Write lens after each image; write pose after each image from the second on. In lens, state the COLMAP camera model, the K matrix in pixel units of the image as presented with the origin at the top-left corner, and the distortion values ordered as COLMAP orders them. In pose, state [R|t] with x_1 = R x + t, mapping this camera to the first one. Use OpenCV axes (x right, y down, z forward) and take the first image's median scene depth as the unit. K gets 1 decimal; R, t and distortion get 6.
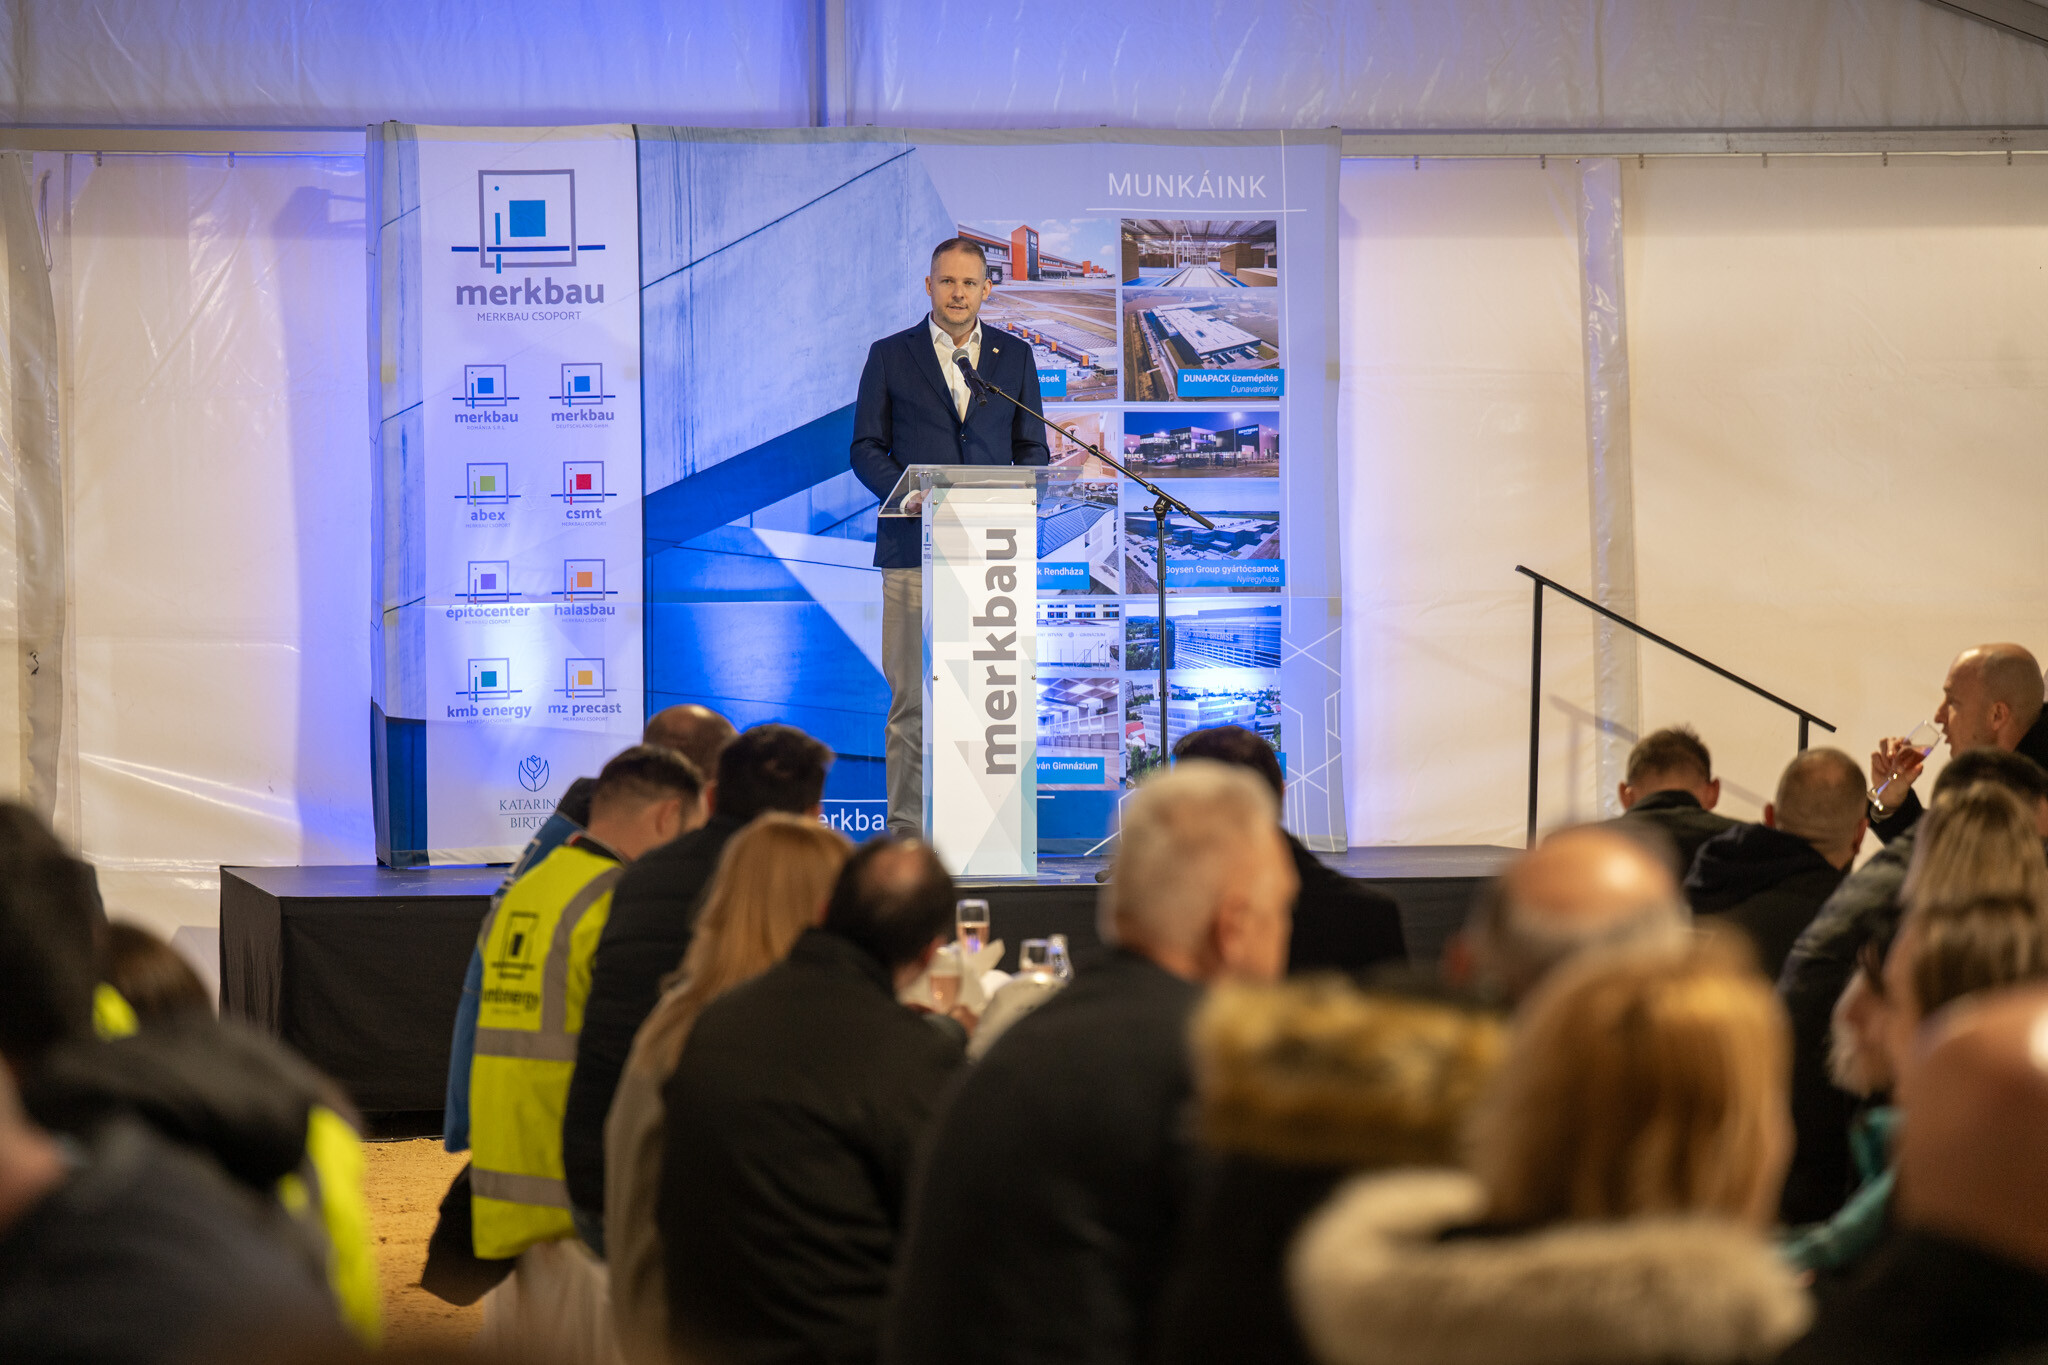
lens RADIAL K [[6306.7, 0, 1026.3], [0, 6306.7, 674.0], [0, 0, 1]] dist [0.050620, 0.000000]
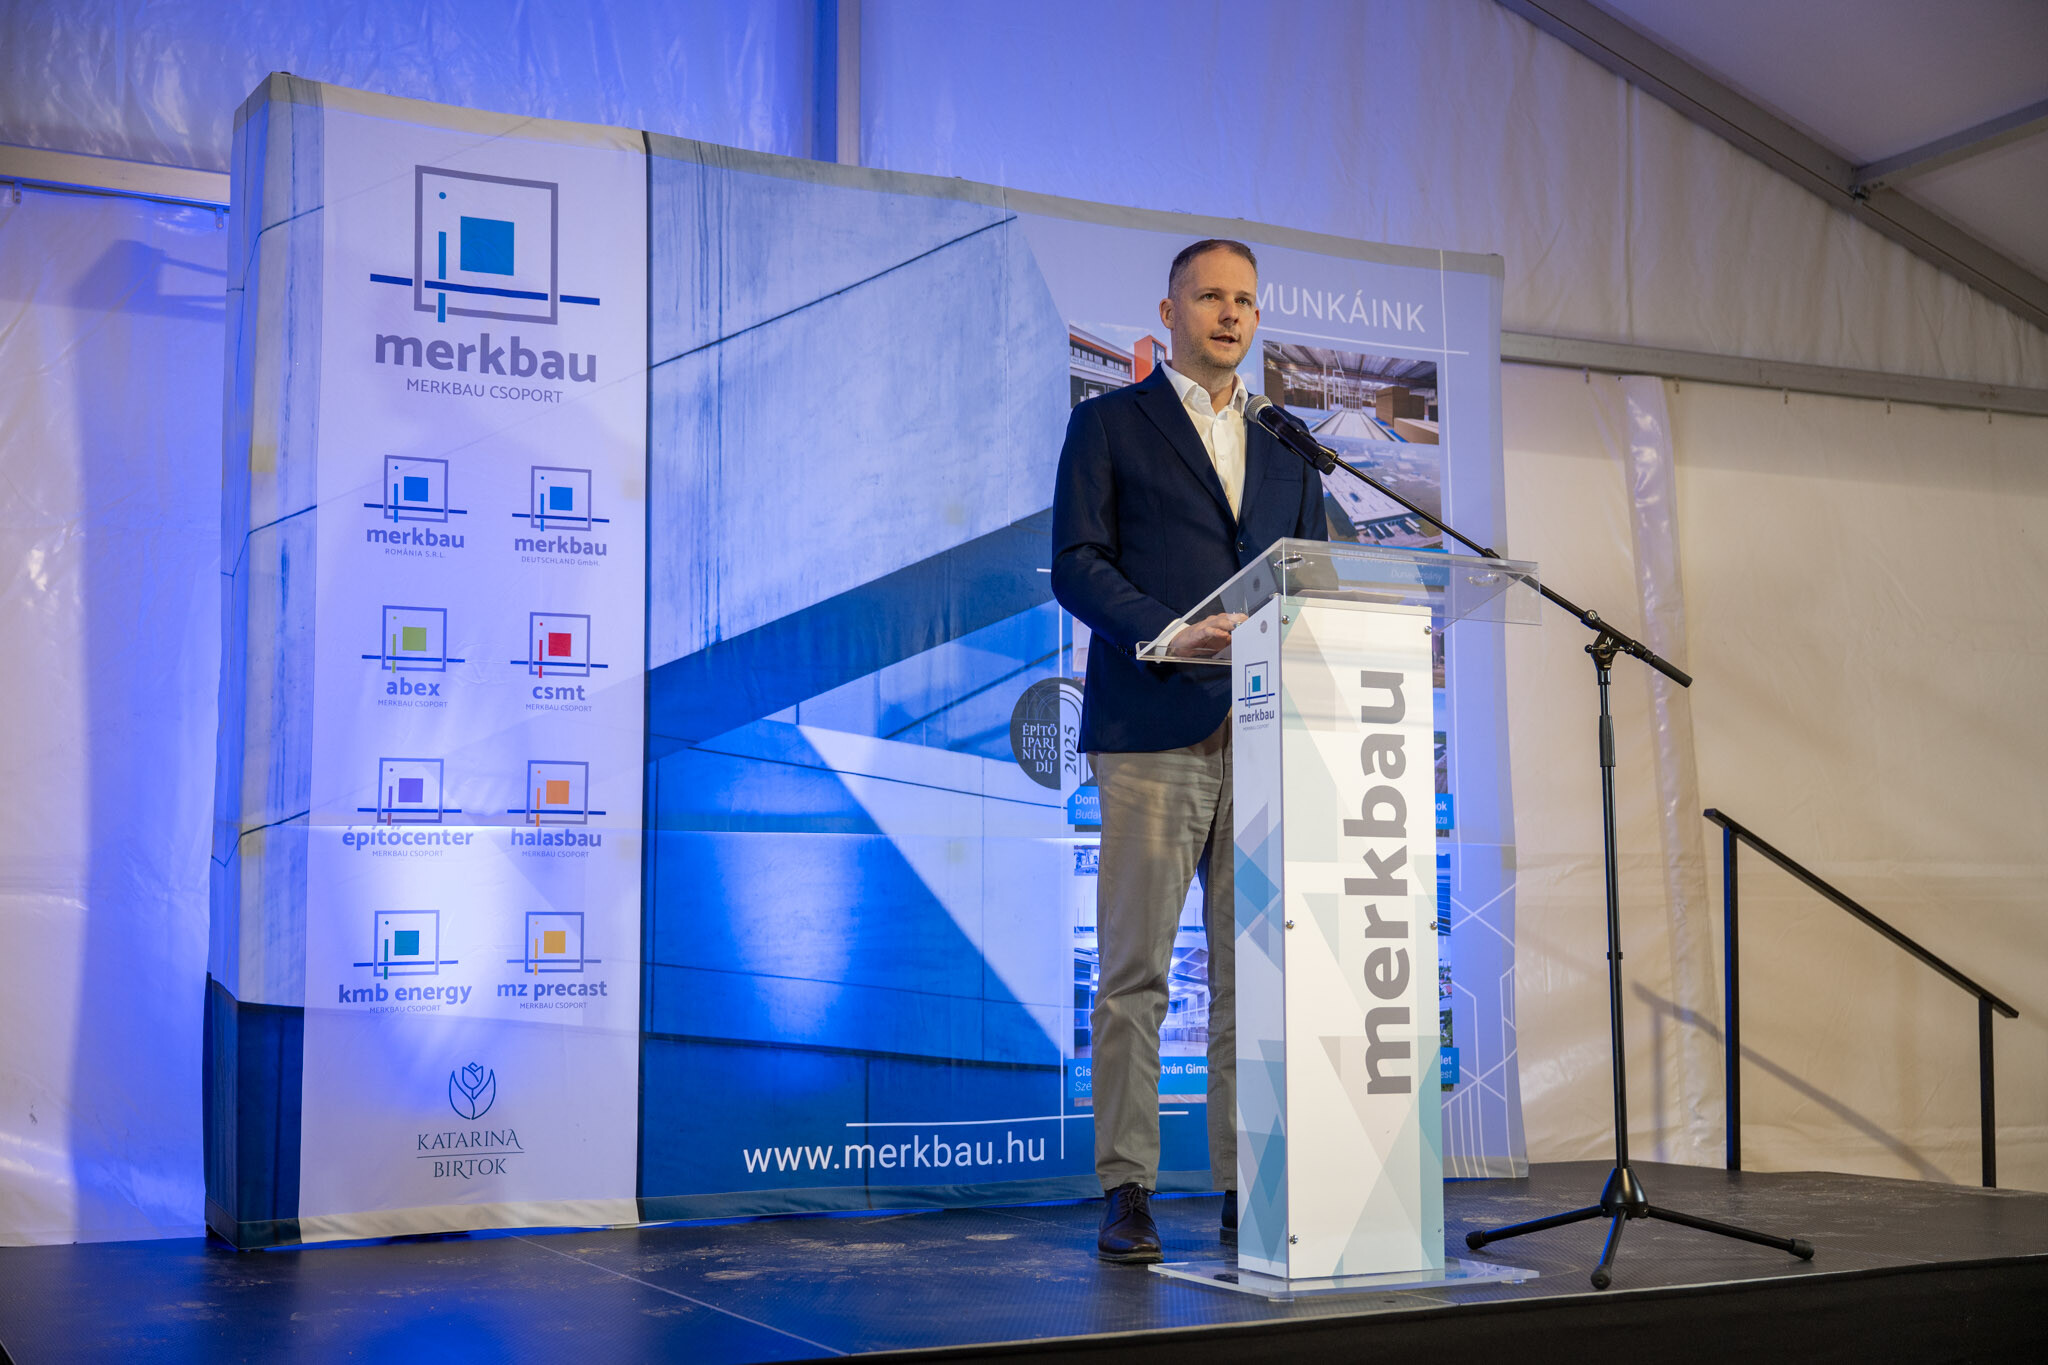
lens RADIAL K [[2498.6, 0, 1023.4], [0, 2498.6, 683.0], [0, 0, 1]] dist [-0.002241, 0.000000]
pose [[0.967257, 0.028814, 0.252158, -0.088389], [0.003631, 0.991861, -0.127270, 0.007066], [-0.253773, 0.124018, 0.959280, 0.730200]]
